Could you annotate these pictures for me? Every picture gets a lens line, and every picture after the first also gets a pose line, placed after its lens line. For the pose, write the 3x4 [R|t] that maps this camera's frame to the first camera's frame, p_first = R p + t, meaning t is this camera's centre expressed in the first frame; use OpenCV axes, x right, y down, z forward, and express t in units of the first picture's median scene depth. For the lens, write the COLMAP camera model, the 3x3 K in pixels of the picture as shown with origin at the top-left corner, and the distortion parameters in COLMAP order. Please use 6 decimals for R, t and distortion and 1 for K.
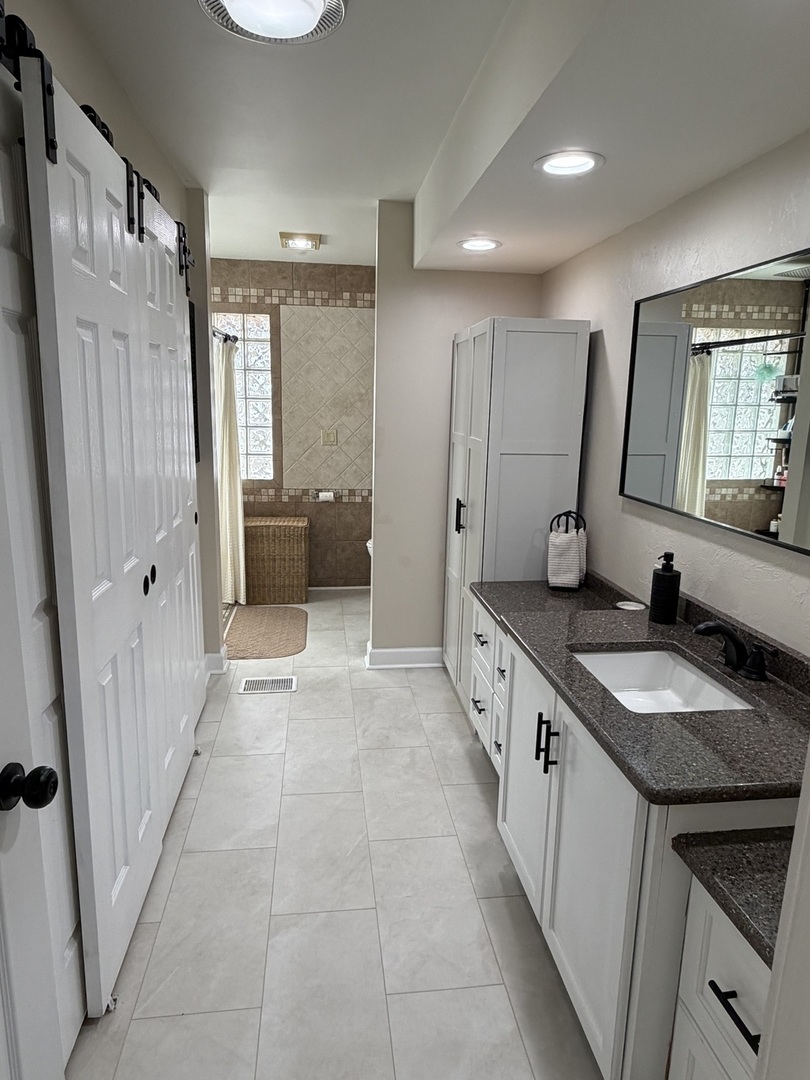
lens RADIAL K [[663.2, 0, 402.0], [0, 663.2, 541.7], [0, 0, 1]] dist [0.002590, -0.000232]
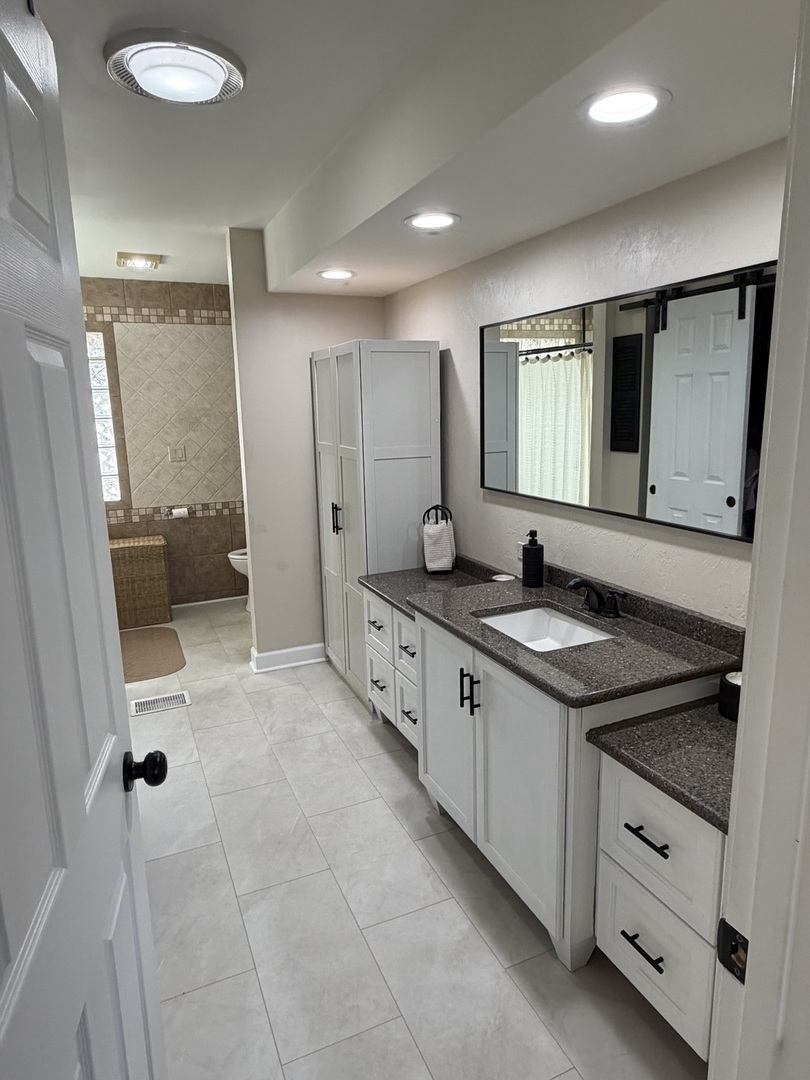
lens RADIAL K [[666.9, 0, 405.0], [0, 666.9, 540.0], [0, 0, 1]] dist [0.001493, 0.000527]
pose [[0.956272, -0.099463, 0.275047, -0.111496], [0.101816, 0.994787, 0.005747, 0.001866], [-0.274184, 0.022509, 0.961414, -0.088473]]
